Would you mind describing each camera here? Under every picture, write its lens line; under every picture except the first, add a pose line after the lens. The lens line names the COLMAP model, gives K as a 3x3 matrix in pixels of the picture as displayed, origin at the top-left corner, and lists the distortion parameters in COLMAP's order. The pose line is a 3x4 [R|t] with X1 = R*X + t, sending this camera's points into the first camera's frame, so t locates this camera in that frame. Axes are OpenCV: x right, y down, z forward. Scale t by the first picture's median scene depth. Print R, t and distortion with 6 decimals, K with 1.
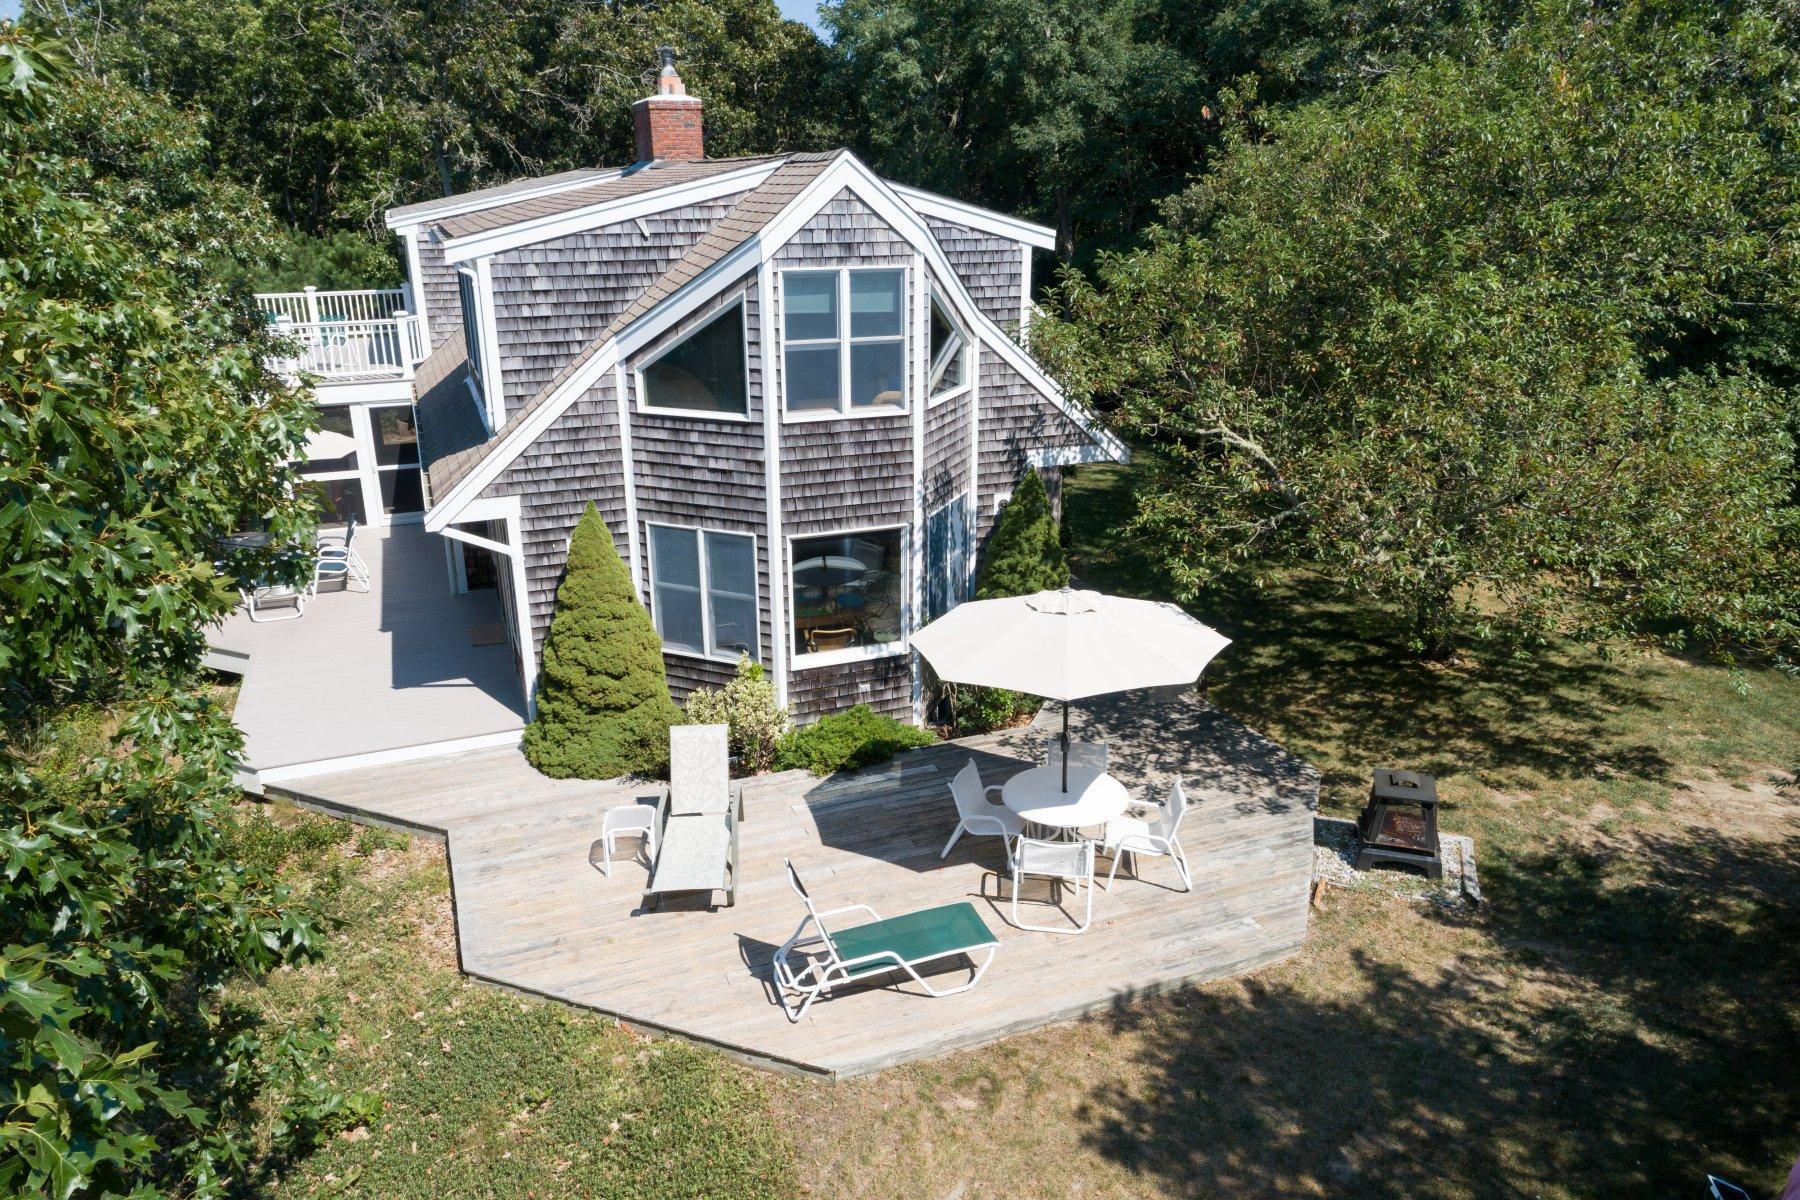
lens RADIAL K [[1204.1, 0, 896.7], [0, 1204.1, 601.8], [0, 0, 1]] dist [-0.002299, 0.001587]
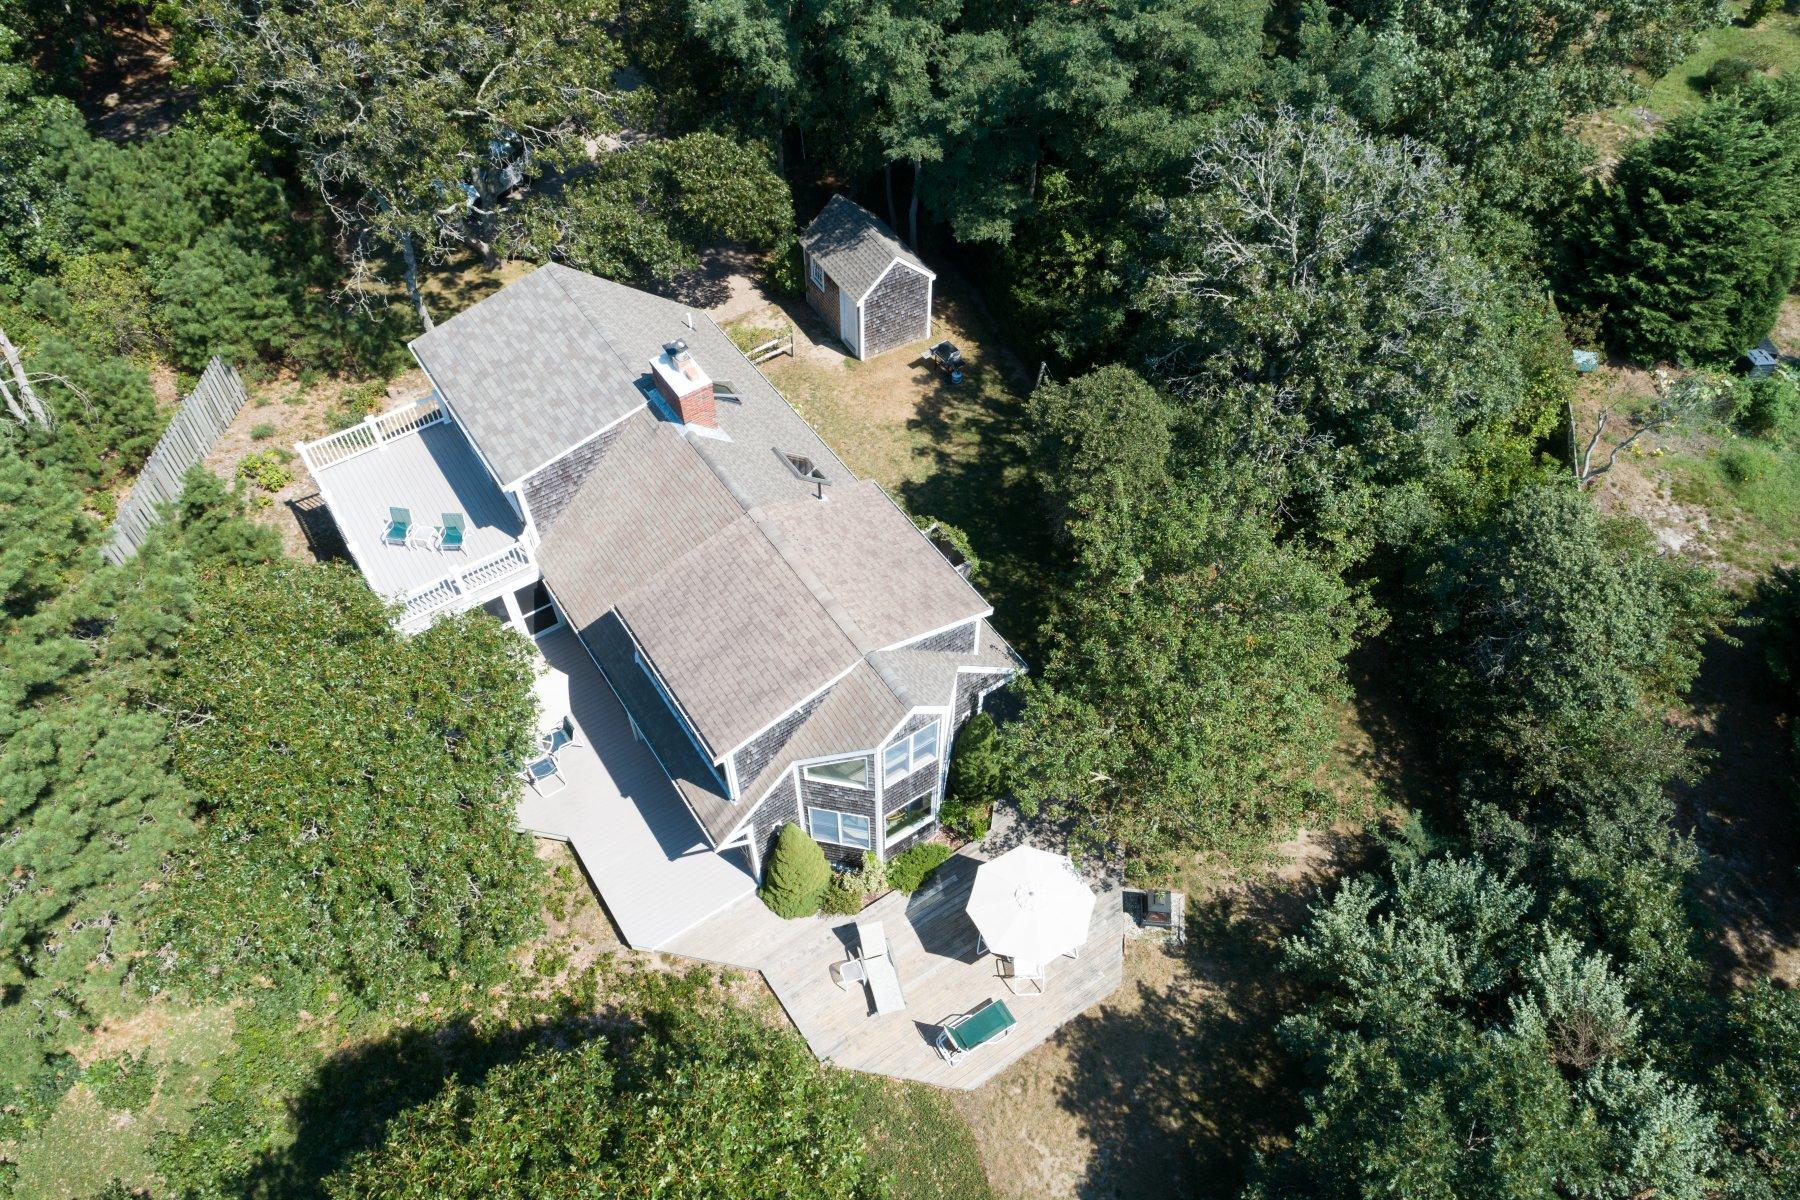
lens RADIAL K [[1204.1, 0, 904.6], [0, 1204.1, 601.4], [0, 0, 1]] dist [-0.002299, 0.001587]
pose [[0.977164, -0.160386, 0.139381, -0.291990], [0.066889, 0.854780, 0.514661, -1.464618], [-0.201685, -0.493585, 0.845989, -0.597484]]
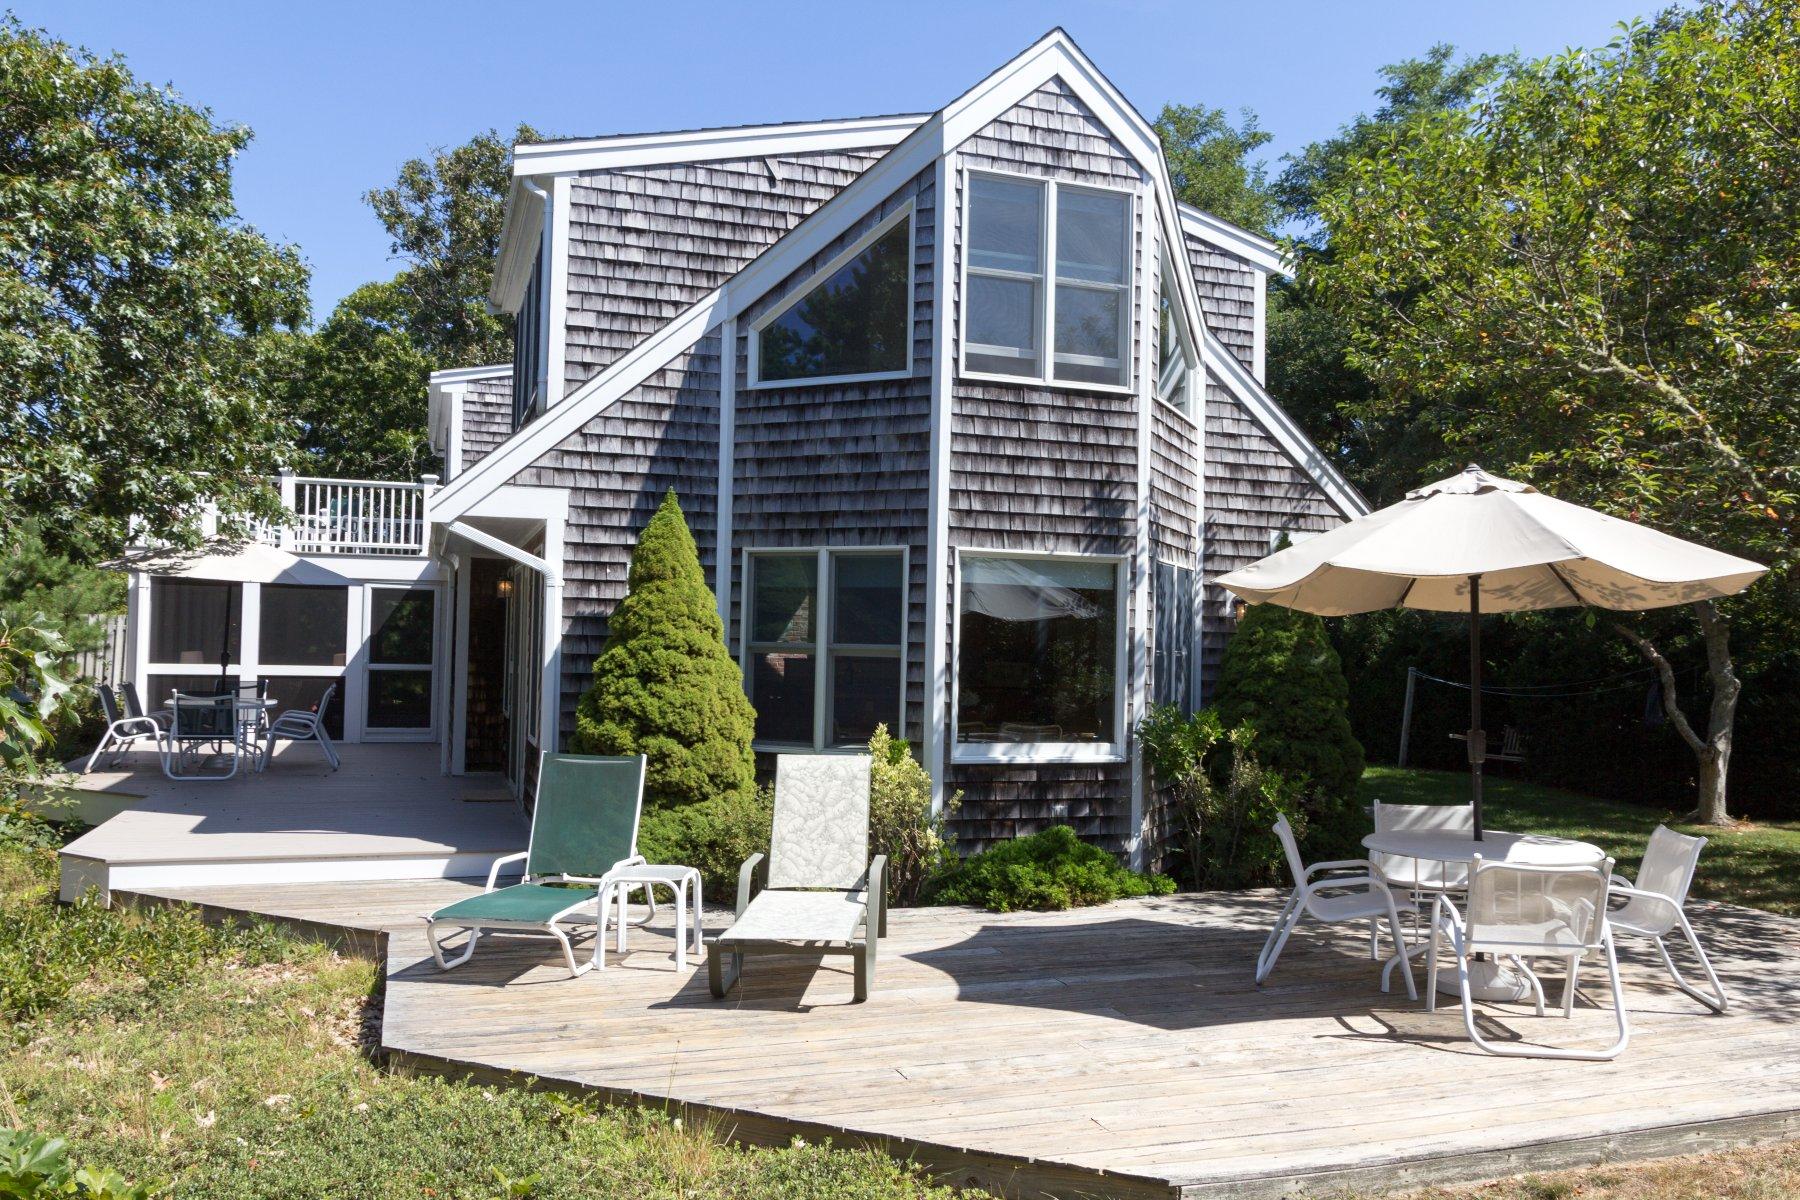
lens RADIAL K [[1355.2, 0, 895.6], [0, 1355.2, 596.7], [0, 0, 1]] dist [-0.013922, -0.002718]
pose [[0.998751, 0.022384, -0.044659, -0.090494], [-0.036822, 0.934013, -0.355336, 0.241252], [0.033758, 0.356537, 0.933671, 0.304496]]
